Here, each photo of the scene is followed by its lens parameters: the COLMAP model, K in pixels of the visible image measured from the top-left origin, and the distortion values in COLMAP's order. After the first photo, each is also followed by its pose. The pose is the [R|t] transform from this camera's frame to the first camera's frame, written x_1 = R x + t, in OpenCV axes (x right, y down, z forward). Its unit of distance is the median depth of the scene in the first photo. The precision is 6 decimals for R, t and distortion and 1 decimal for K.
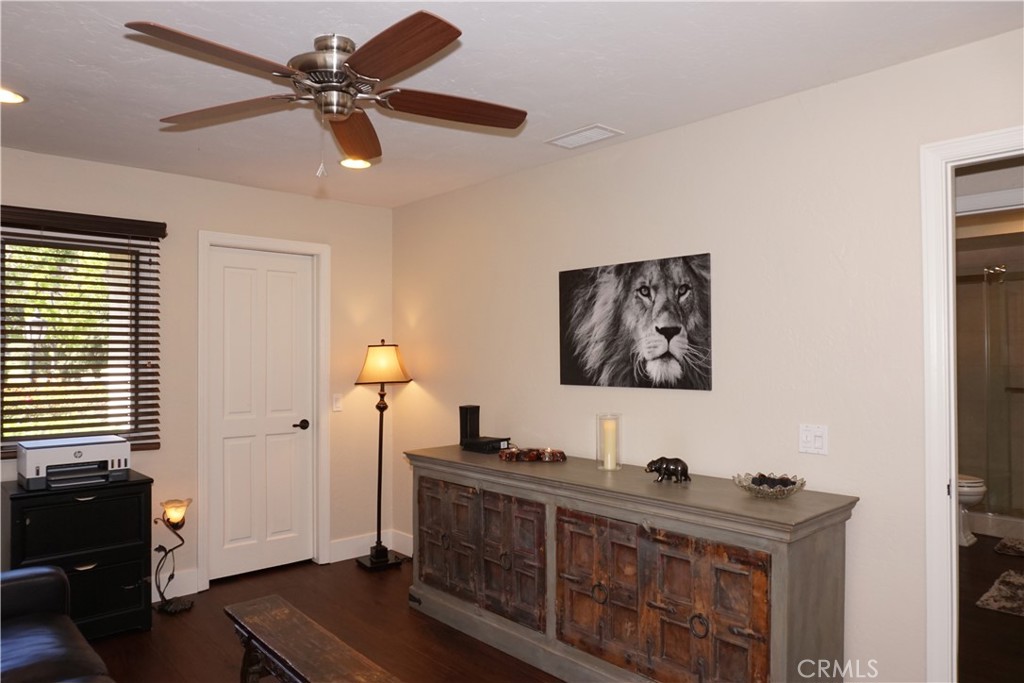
lens RADIAL K [[686.1, 0, 509.5], [0, 686.1, 342.4], [0, 0, 1]] dist [-0.046642, 0.036537]
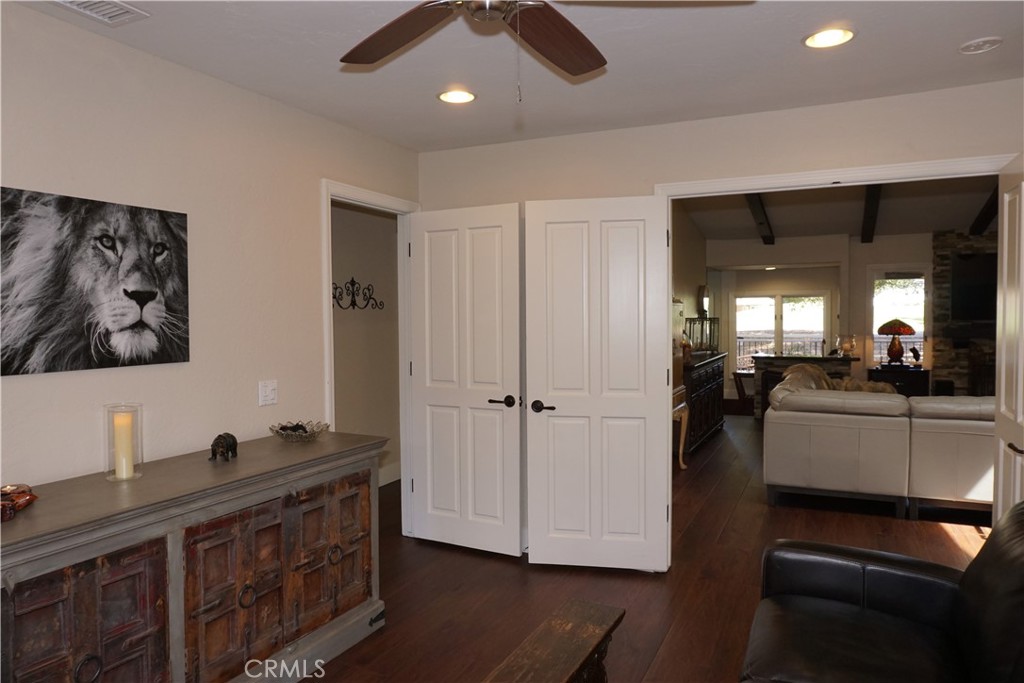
lens RADIAL K [[686.1, 0, 509.5], [0, 686.1, 342.4], [0, 0, 1]] dist [-0.046642, 0.036537]
pose [[-0.372543, -0.031510, 0.927480, -0.698067], [-0.006872, 0.999490, 0.031196, 0.011265], [-0.927990, 0.005248, -0.372569, 0.892609]]
